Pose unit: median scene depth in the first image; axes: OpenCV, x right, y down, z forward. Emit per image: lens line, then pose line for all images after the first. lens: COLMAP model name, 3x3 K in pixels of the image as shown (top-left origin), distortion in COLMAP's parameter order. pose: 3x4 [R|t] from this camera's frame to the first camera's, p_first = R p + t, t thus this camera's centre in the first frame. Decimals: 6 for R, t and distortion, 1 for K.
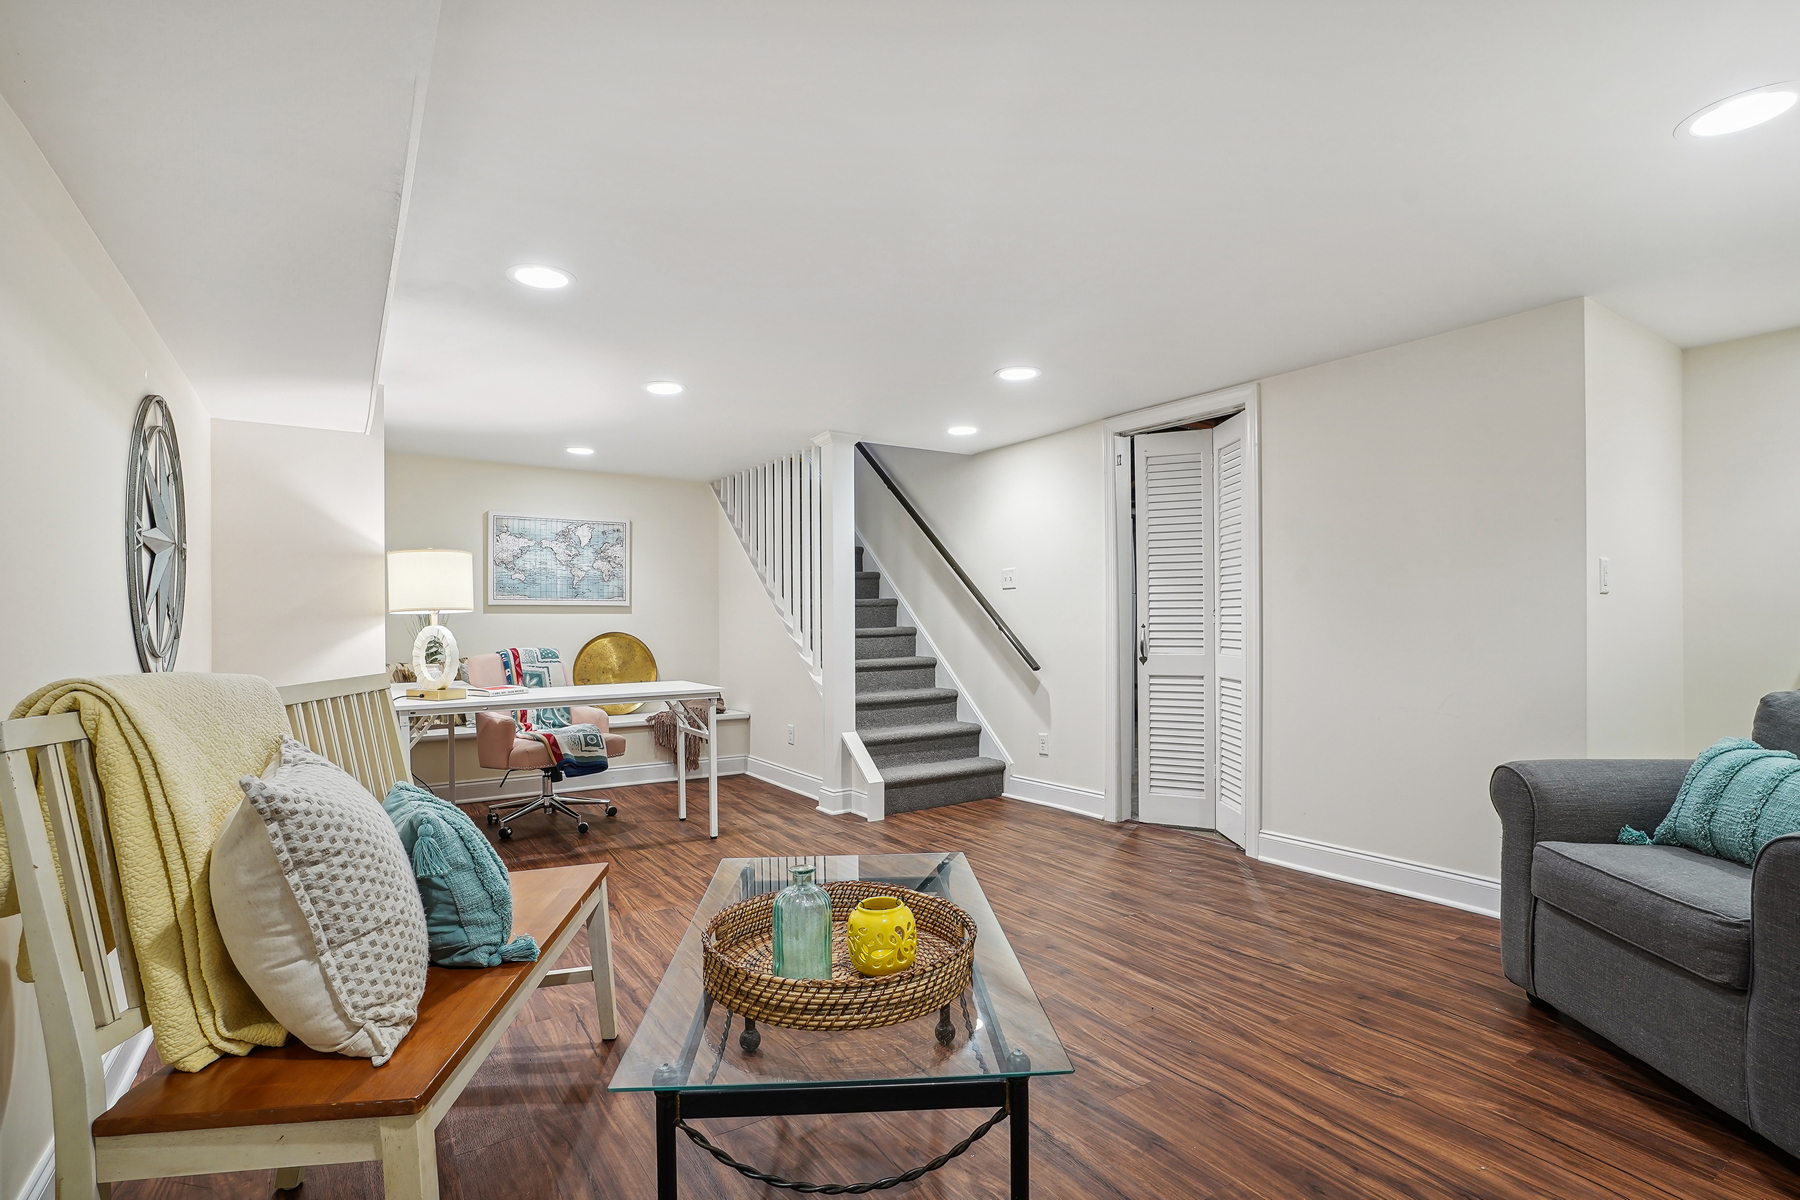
lens RADIAL K [[855.5, 0, 900.6], [0, 855.5, 622.7], [0, 0, 1]] dist [-0.044060, 0.000553]
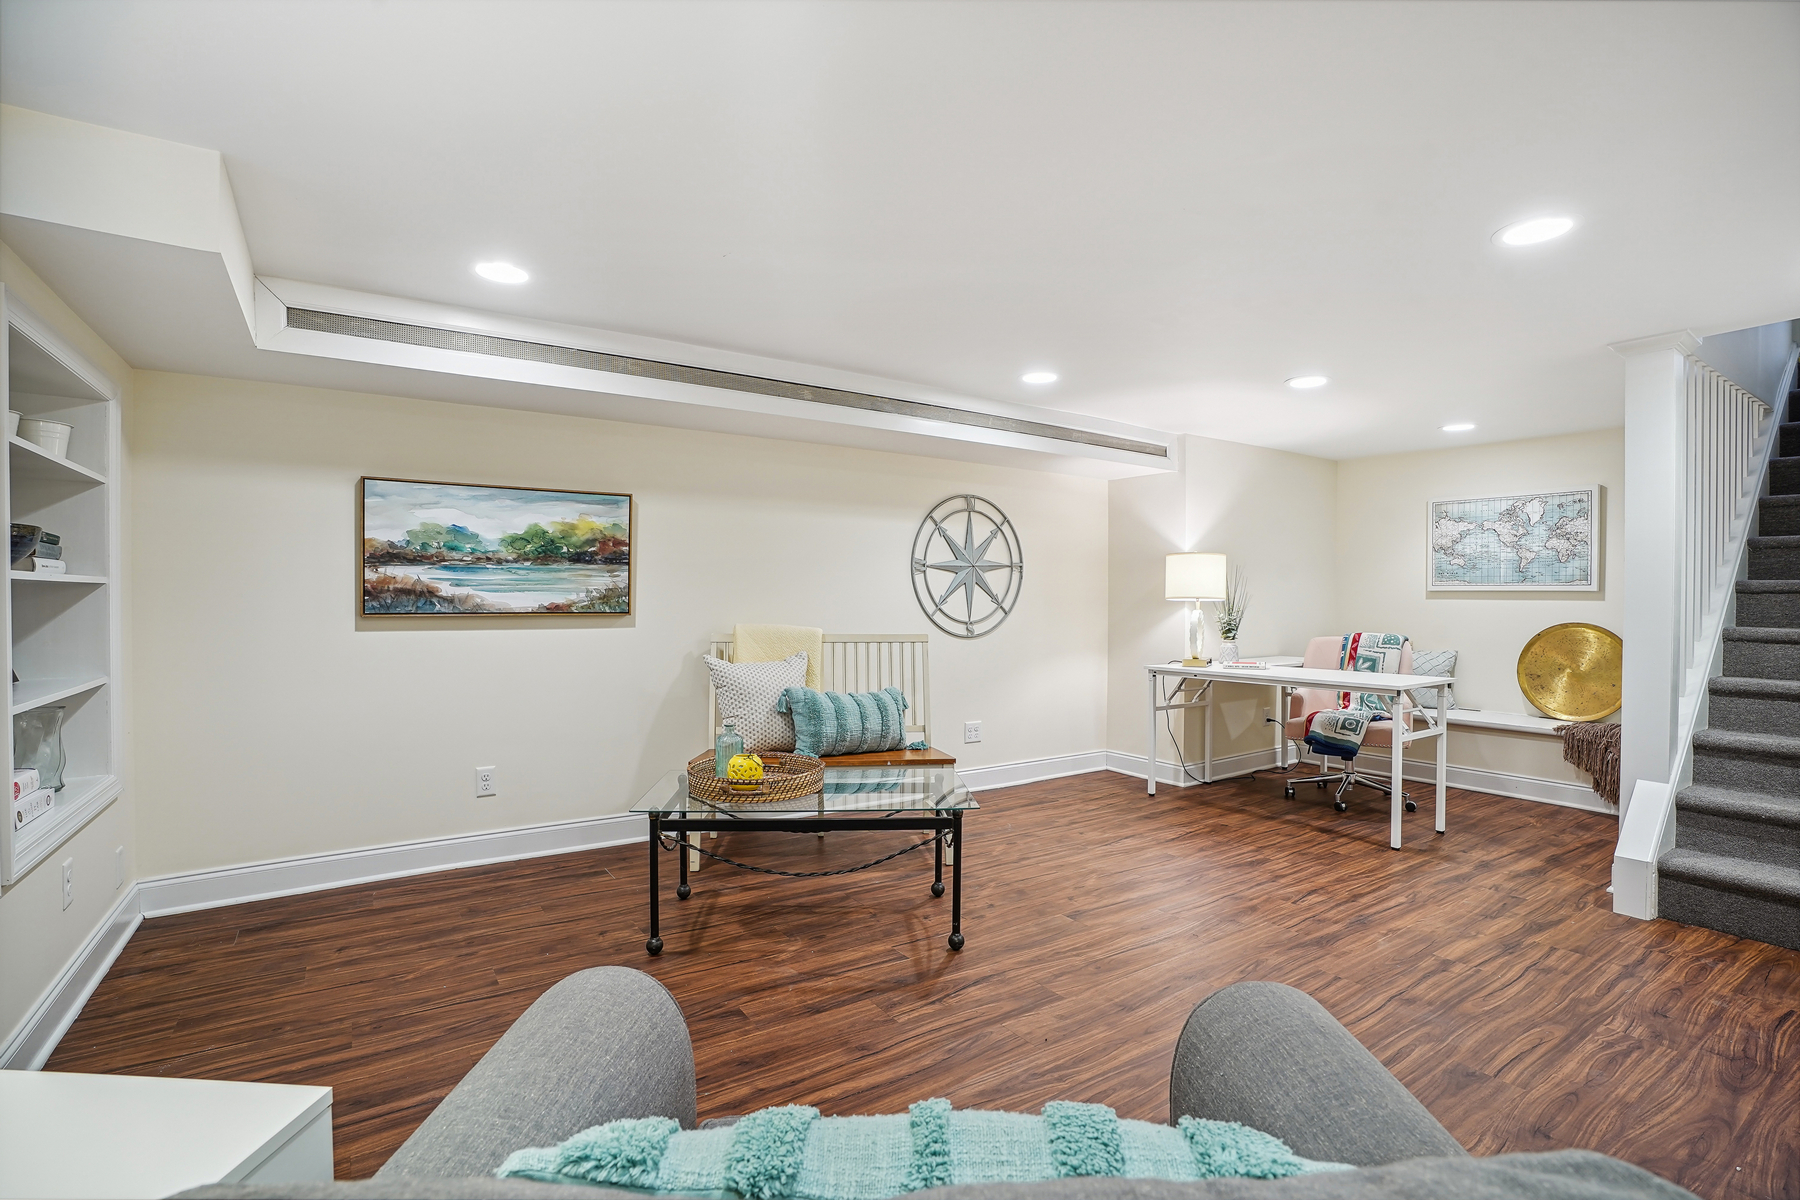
lens RADIAL K [[835.9, 0, 877.1], [0, 835.9, 604.8], [0, 0, 1]] dist [-0.070419, 0.021885]
pose [[-0.021906, 0.014543, -0.999654, 0.597734], [-0.007509, 0.999864, 0.014711, -0.016146], [0.999732, 0.007829, -0.021794, 0.418782]]
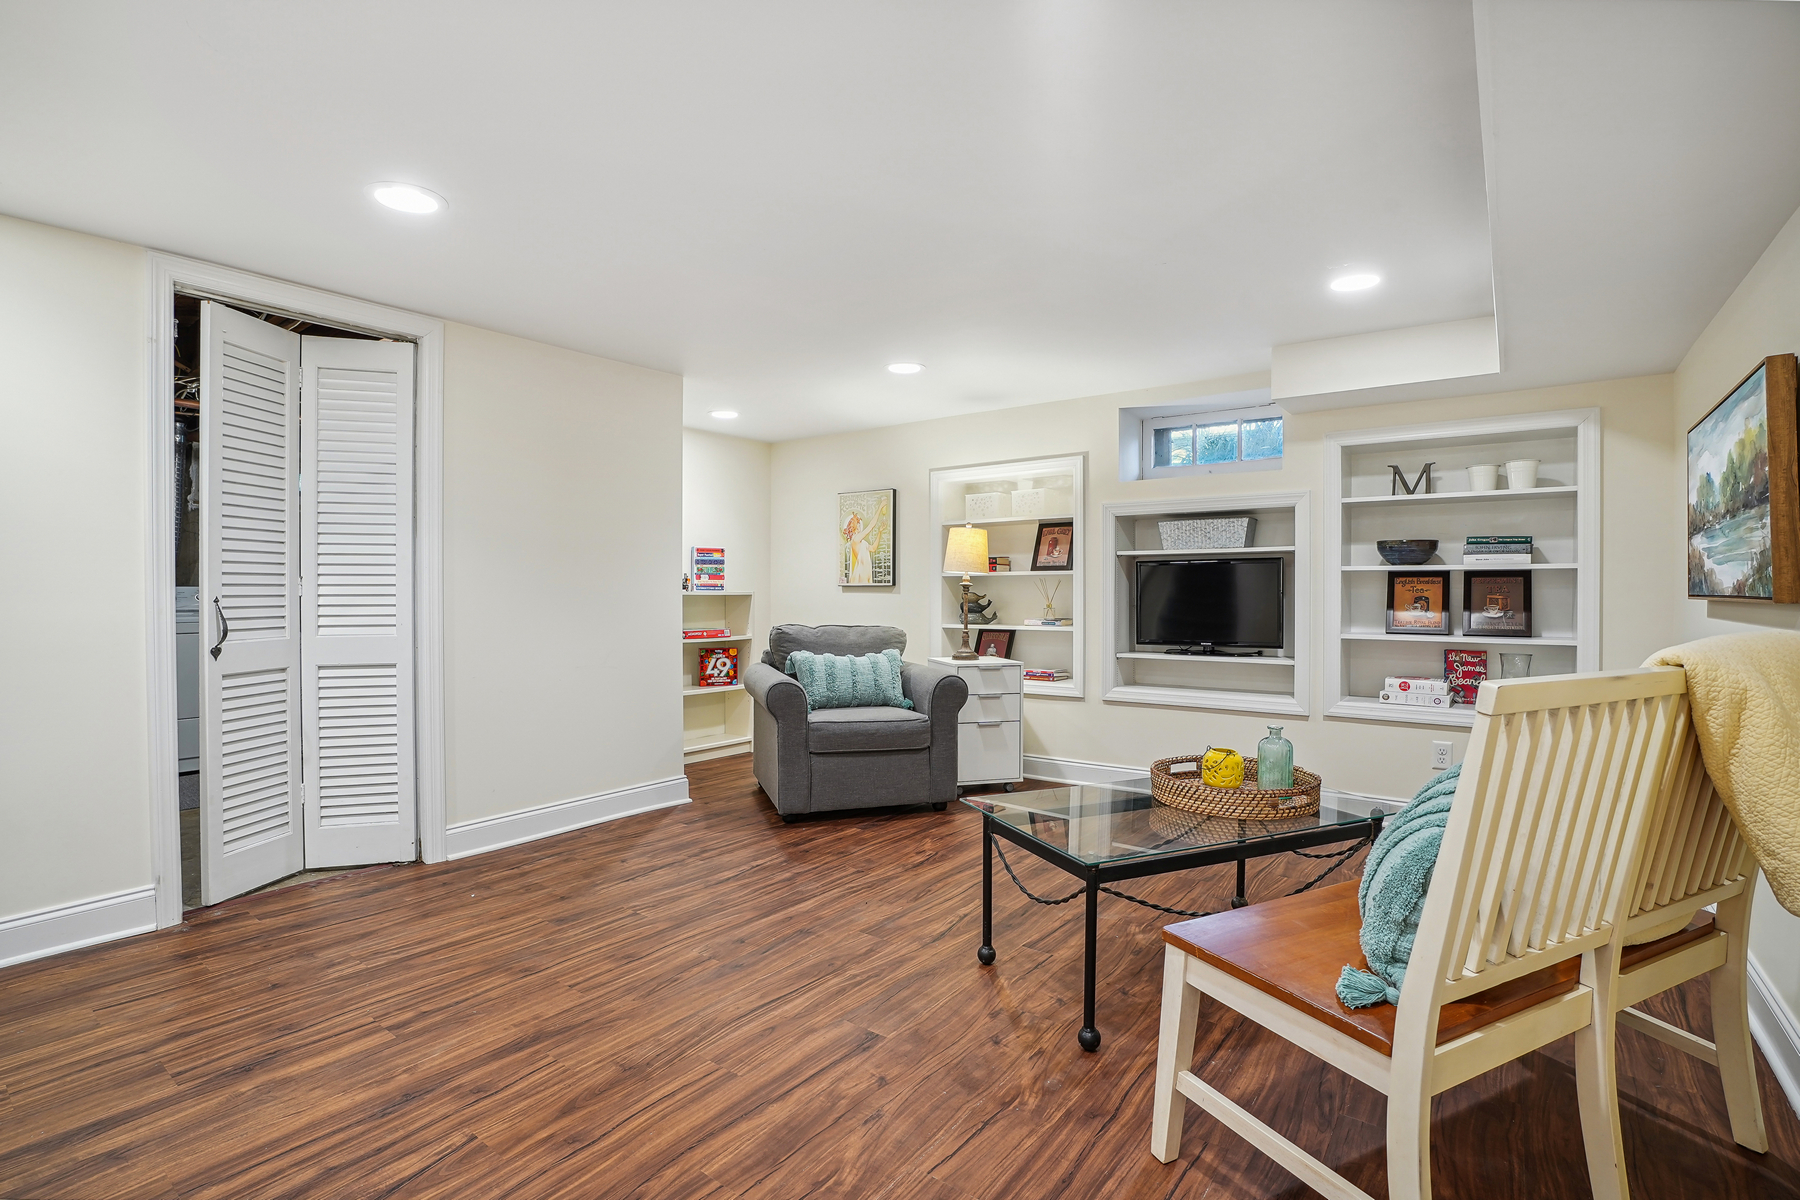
lens RADIAL K [[829.2, 0, 892.8], [0, 829.2, 595.0], [0, 0, 1]] dist [-0.062914, 0.021141]
pose [[-0.320237, -0.000614, 0.947337, -0.437836], [0.004593, 0.999987, 0.002201, 0.001210], [-0.947326, 0.005056, -0.320230, 0.679919]]
